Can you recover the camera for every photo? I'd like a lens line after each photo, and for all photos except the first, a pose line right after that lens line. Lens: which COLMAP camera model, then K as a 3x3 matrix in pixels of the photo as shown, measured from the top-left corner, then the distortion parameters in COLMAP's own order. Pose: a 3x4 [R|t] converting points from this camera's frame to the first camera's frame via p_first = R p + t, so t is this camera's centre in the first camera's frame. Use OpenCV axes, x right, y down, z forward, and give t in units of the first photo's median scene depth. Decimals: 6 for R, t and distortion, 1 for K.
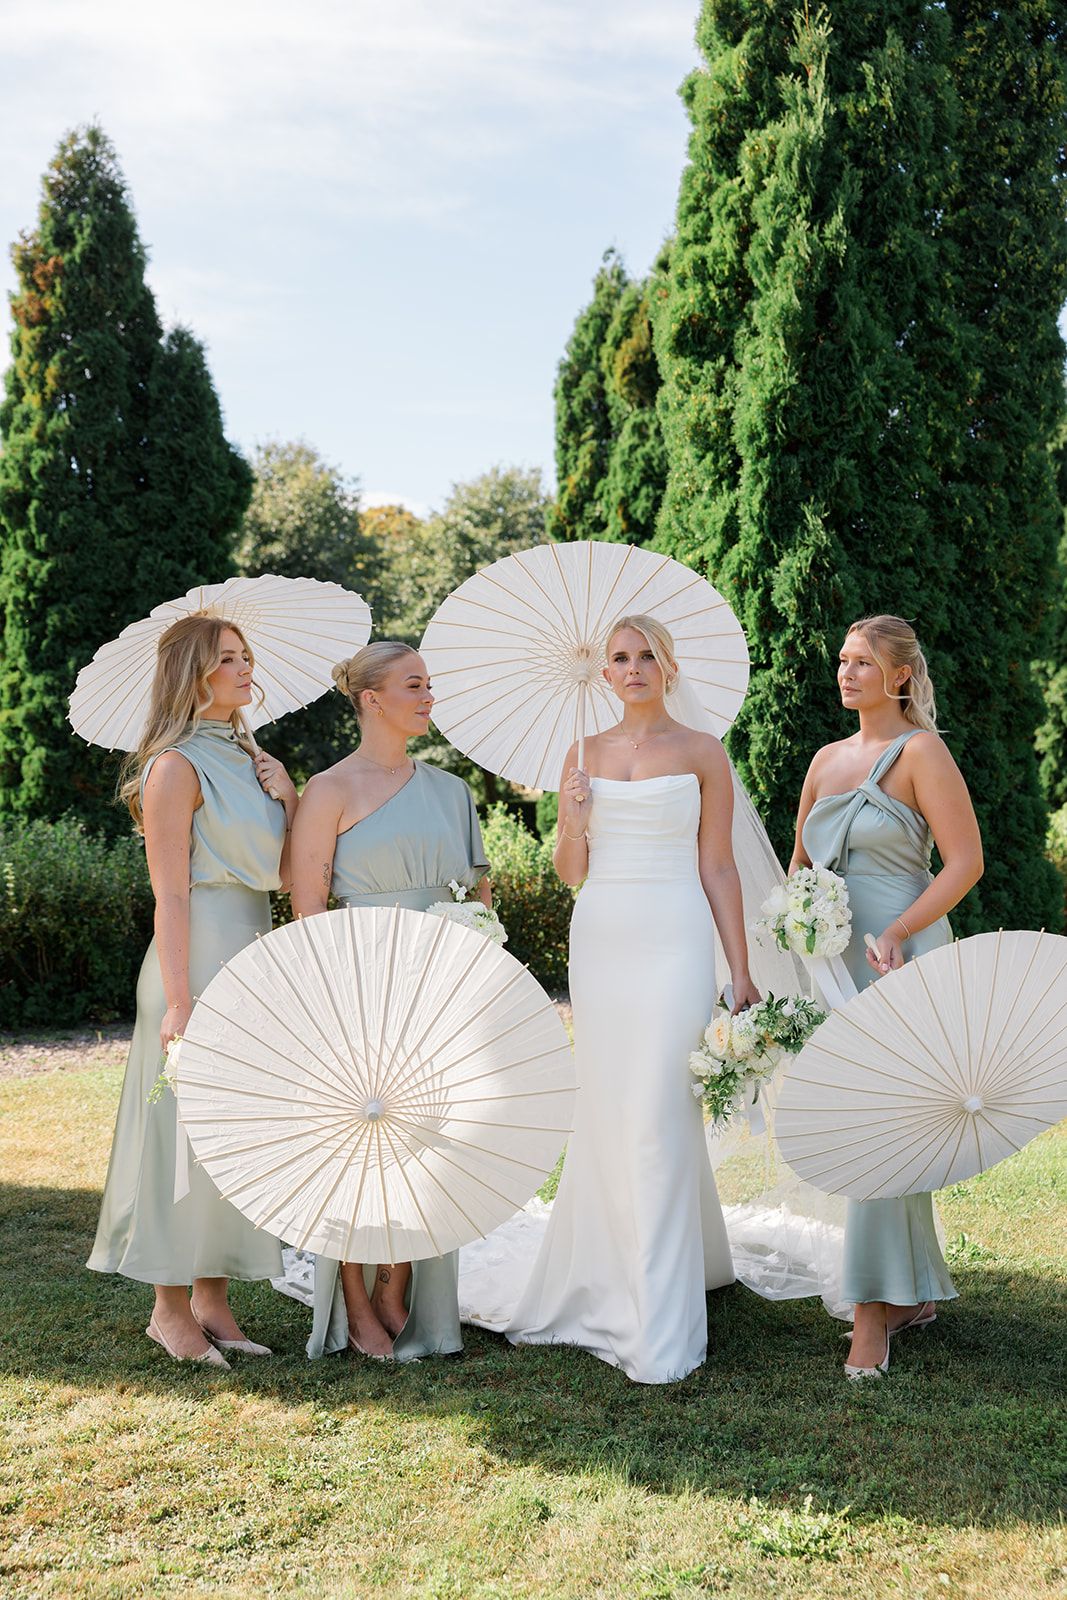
lens RADIAL K [[2131.6, 0, 551.3], [0, 2131.6, 798.7], [0, 0, 1]] dist [0.081657, 0.000000]
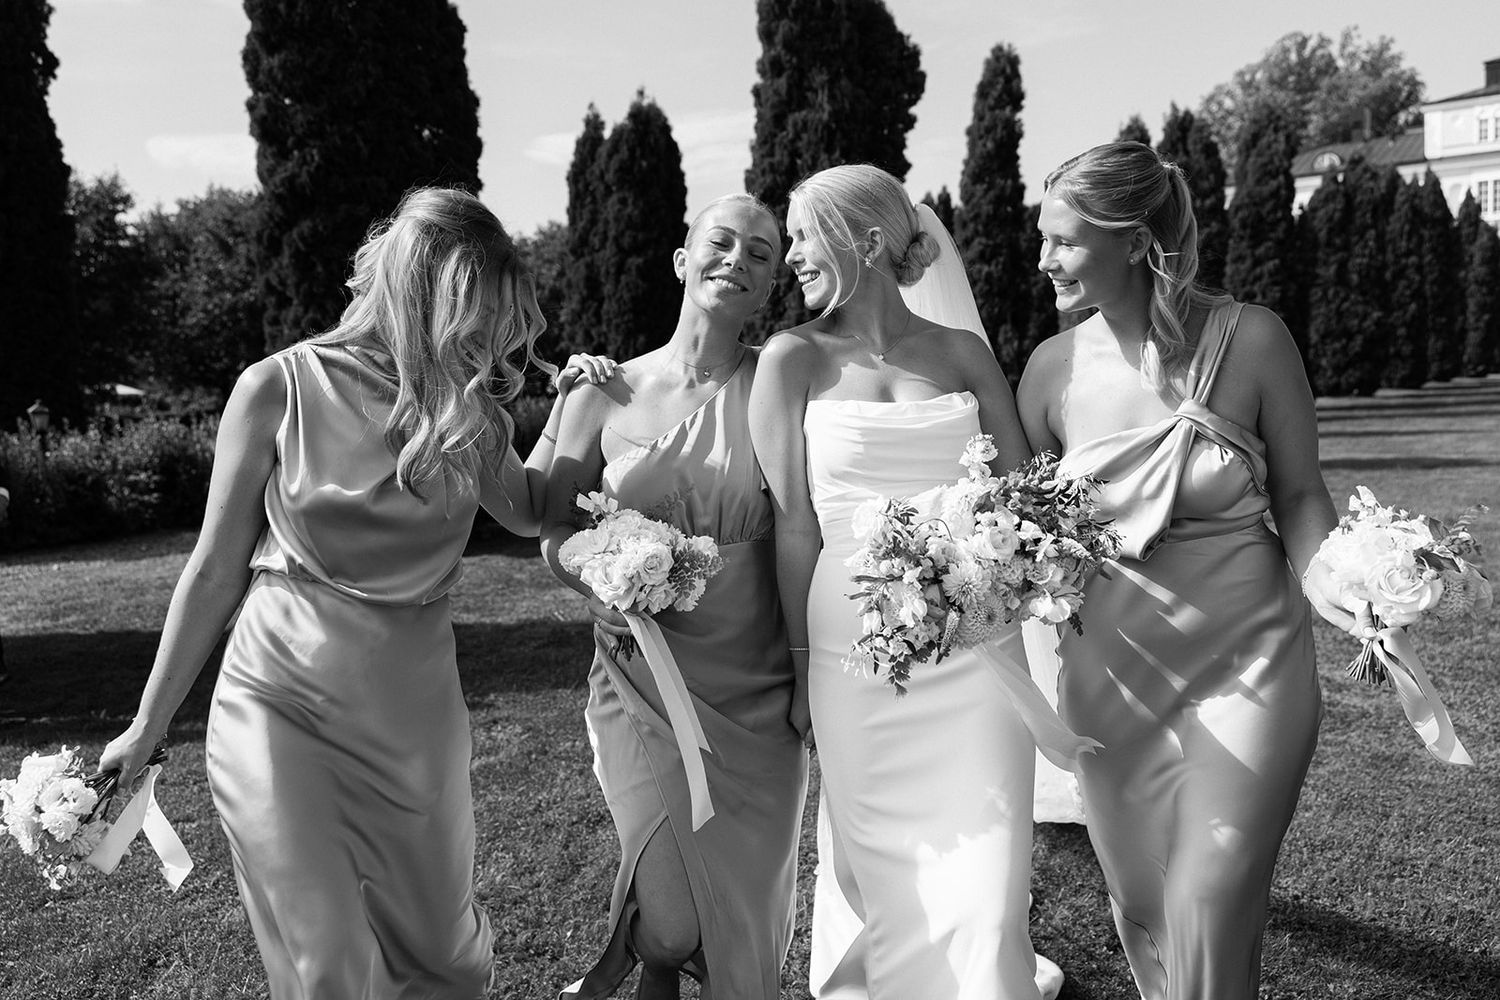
lens RADIAL K [[1322.7, 0, 764.7], [0, 1322.7, 493.0], [0, 0, 1]] dist [-0.019786, 0.064665]
pose [[0.963467, -0.042061, 0.264503, -0.364966], [0.022185, 0.996731, 0.077688, 0.009556], [-0.266906, -0.068981, 0.961251, -0.502855]]
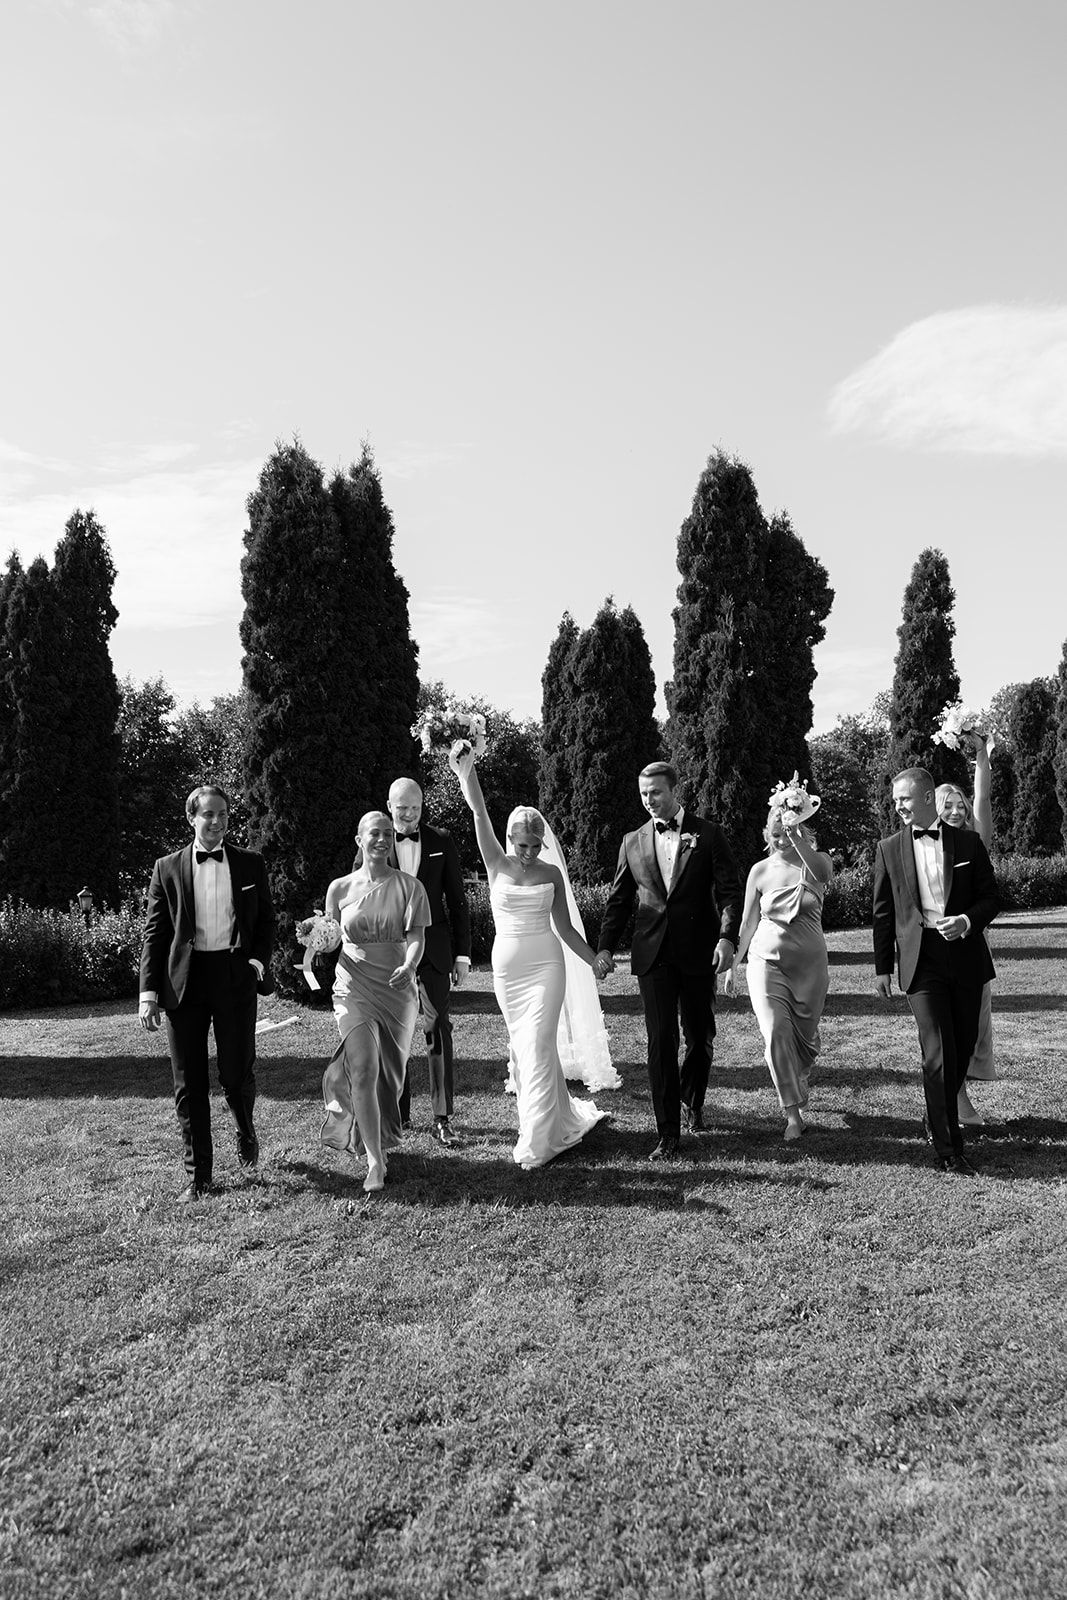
lens RADIAL K [[1379.1, 0, 516.8], [0, 1379.1, 795.4], [0, 0, 1]] dist [0.002978, 0.004963]
pose [[0.997121, -0.021183, 0.072815, -0.294210], [0.025625, 0.997831, -0.060629, 0.008797], [-0.071372, 0.062320, 0.995501, -0.802819]]
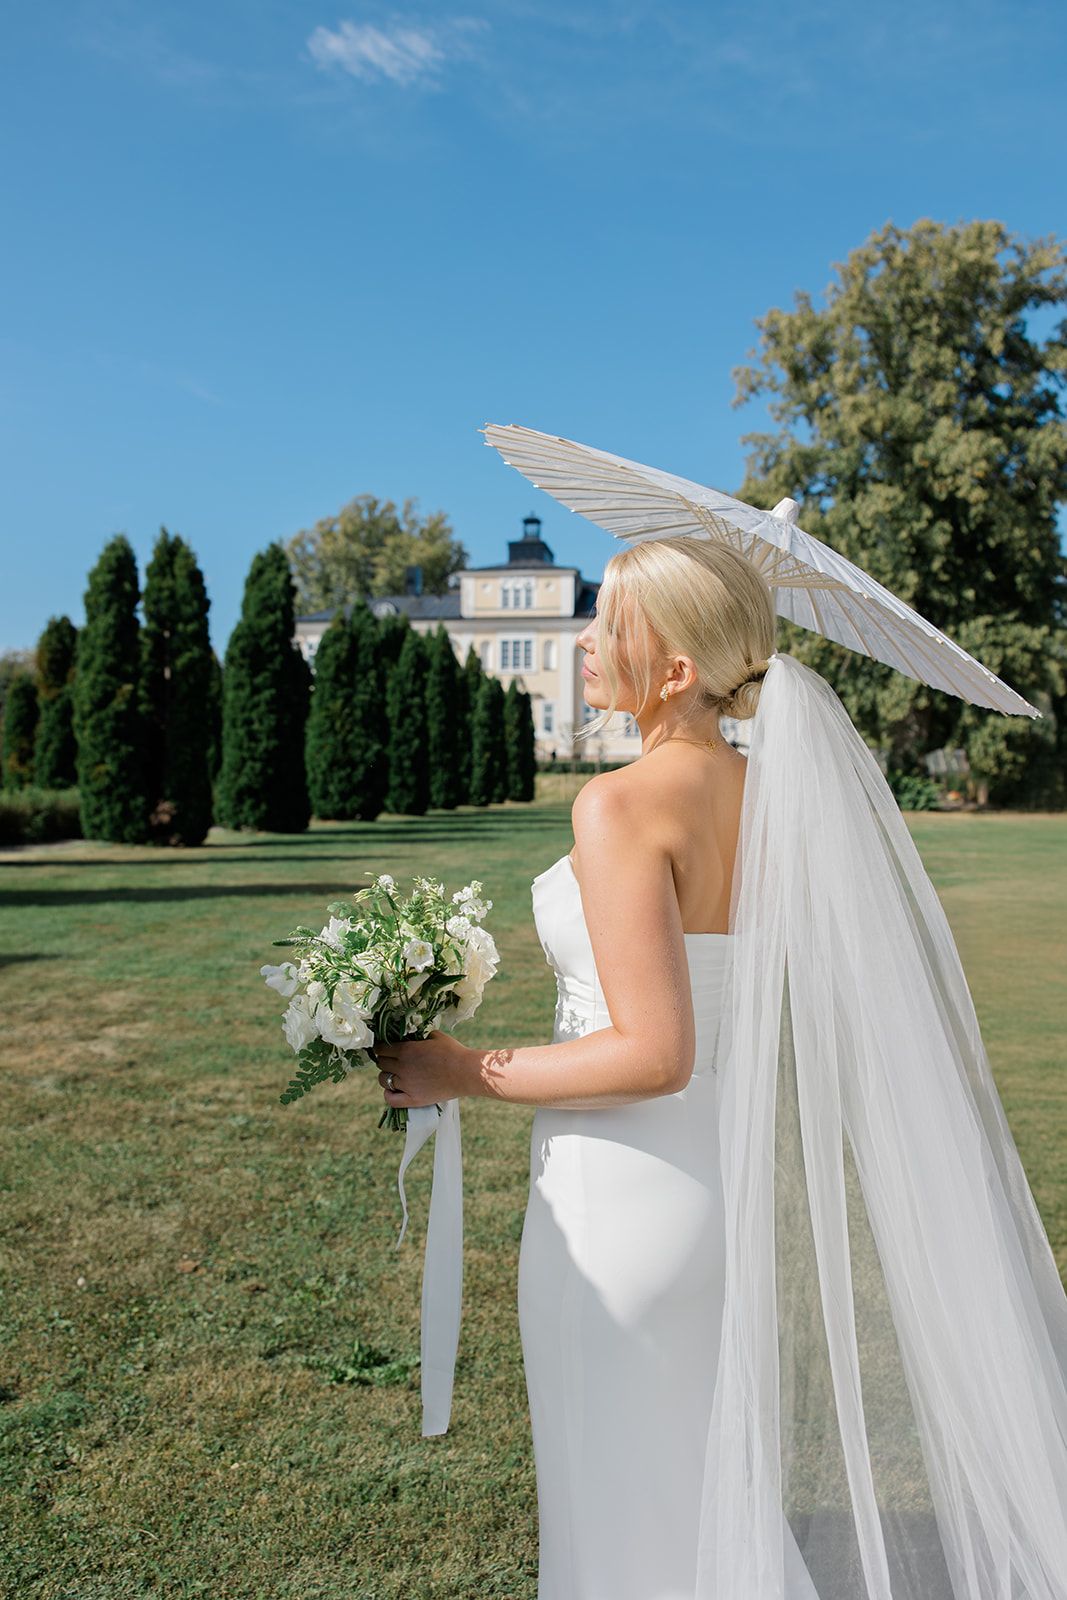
lens RADIAL K [[1284.9, 0, 532.8], [0, 1284.9, 805.5], [0, 0, 1]] dist [0.003506, 0.000713]
pose [[0.710044, 0.009831, 0.704088, -0.125149], [-0.015340, 0.999881, 0.001509, 0.002514], [-0.703990, -0.011872, 0.710111, -0.512014]]
